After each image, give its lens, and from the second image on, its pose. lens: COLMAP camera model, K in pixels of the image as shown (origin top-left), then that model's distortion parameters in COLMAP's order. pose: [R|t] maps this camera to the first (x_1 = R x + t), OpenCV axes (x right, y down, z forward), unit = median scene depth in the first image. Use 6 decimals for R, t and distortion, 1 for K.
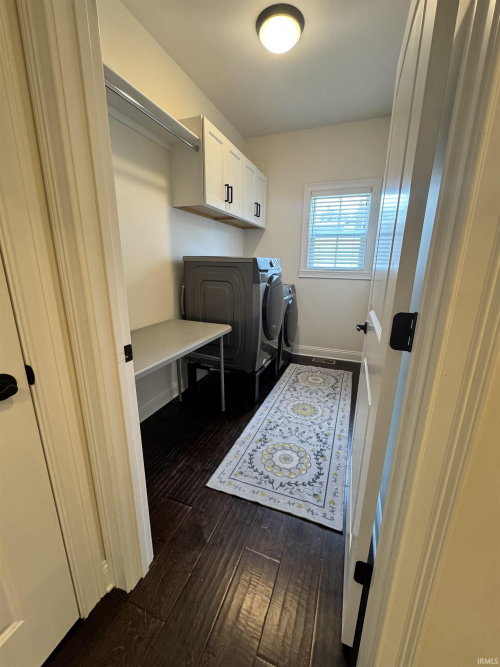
lens RADIAL K [[267.2, 0, 250.7], [0, 267.2, 331.9], [0, 0, 1]] dist [-0.002443, -0.000120]
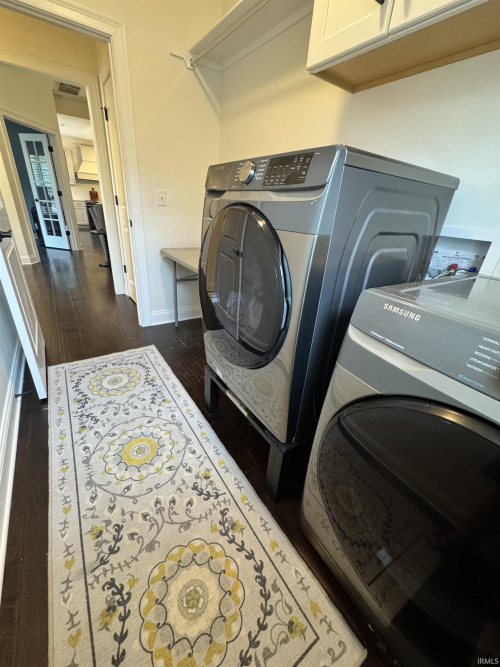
lens RADIAL K [[267.2, 0, 251.0], [0, 267.2, 331.8], [0, 0, 1]] dist [-0.002443, -0.000120]
pose [[-0.562340, 0.303402, -0.769234, 0.492235], [-0.283370, 0.803222, 0.523962, -0.318196], [0.776837, 0.512623, -0.365709, 1.445302]]
